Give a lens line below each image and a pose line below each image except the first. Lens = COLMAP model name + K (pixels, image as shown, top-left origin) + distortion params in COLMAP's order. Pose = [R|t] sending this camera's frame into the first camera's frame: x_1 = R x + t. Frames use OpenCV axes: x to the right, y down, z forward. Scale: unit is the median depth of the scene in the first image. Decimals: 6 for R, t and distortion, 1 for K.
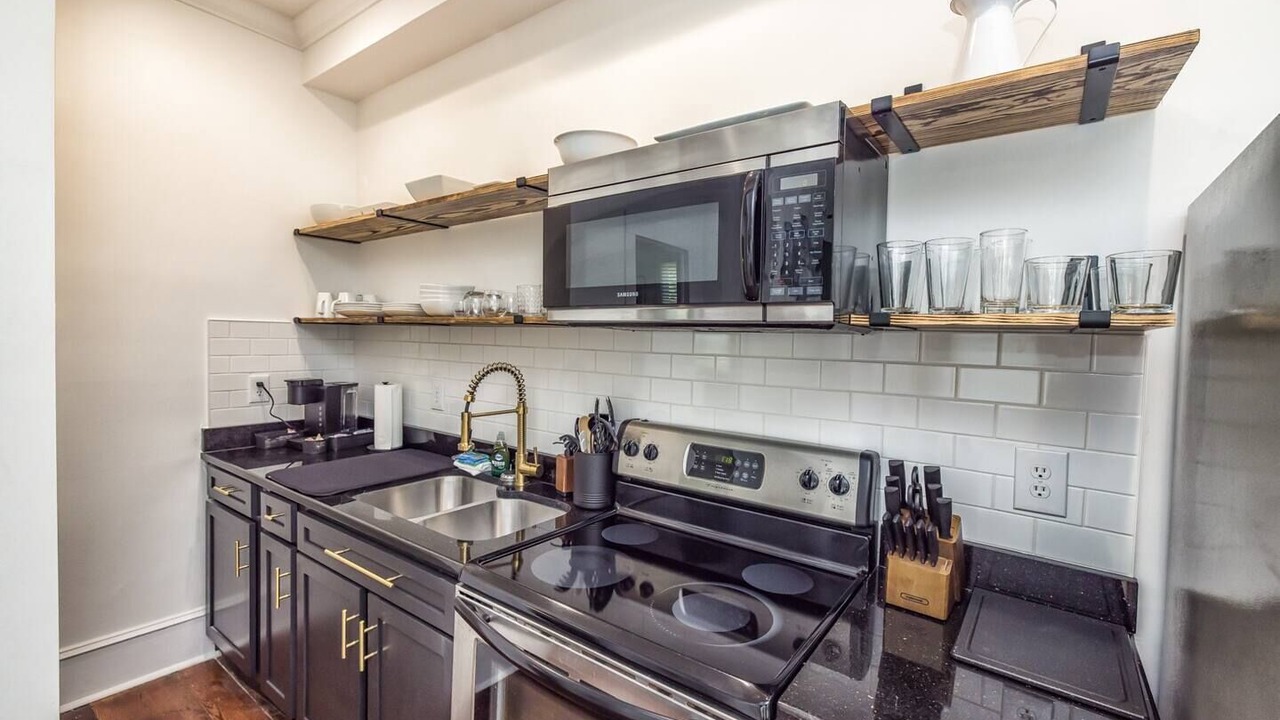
lens RADIAL K [[550.3, 0, 642.2], [0, 550.3, 353.5], [0, 0, 1]] dist [-0.002569, 0.000518]
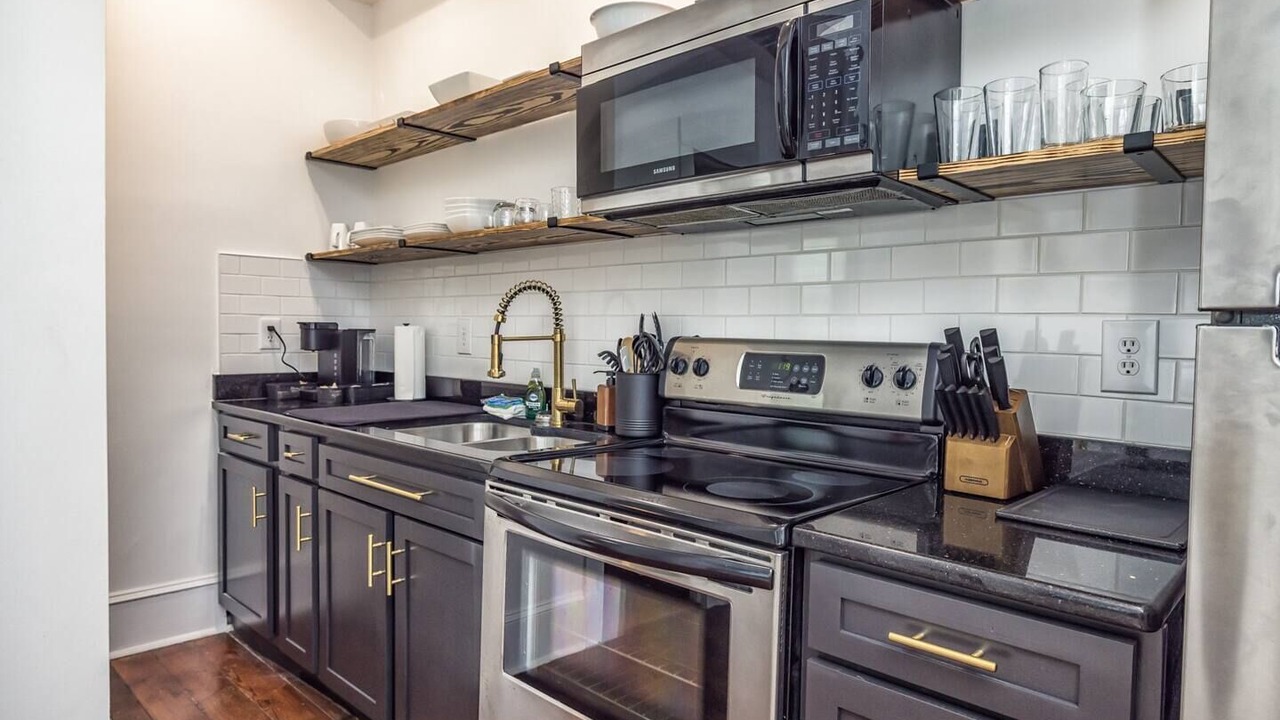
lens RADIAL K [[770.2, 0, 639.5], [0, 770.2, 358.2], [0, 0, 1]] dist [-0.009446, -0.000155]
pose [[0.991619, -0.005503, -0.129077, 0.071081], [0.005412, 0.999985, -0.001058, 0.152848], [0.129081, 0.000351, 0.991634, -0.207980]]
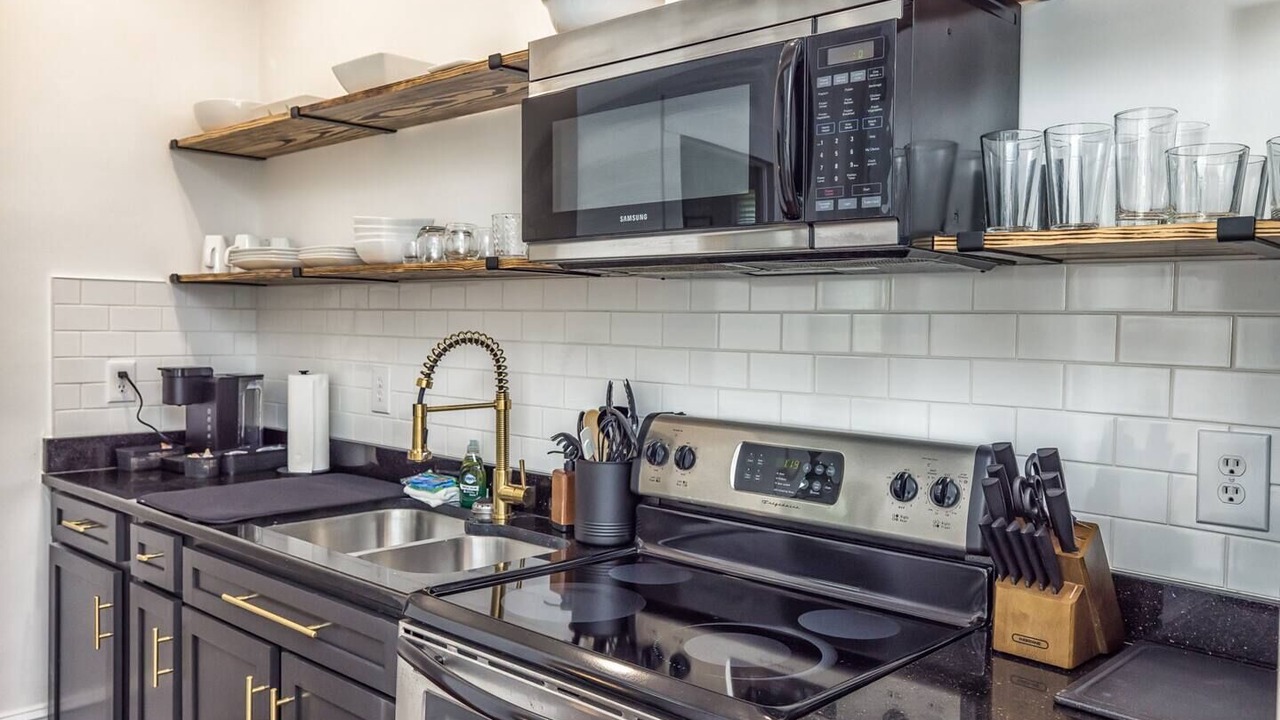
lens RADIAL K [[1019.1, 0, 641.4], [0, 1019.1, 355.1], [0, 0, 1]] dist [0.010811, -0.002872]
pose [[0.993433, -0.003295, -0.114369, 0.096958], [0.002949, 0.999991, -0.003191, 0.053501], [0.114379, 0.002833, 0.993433, -0.219296]]
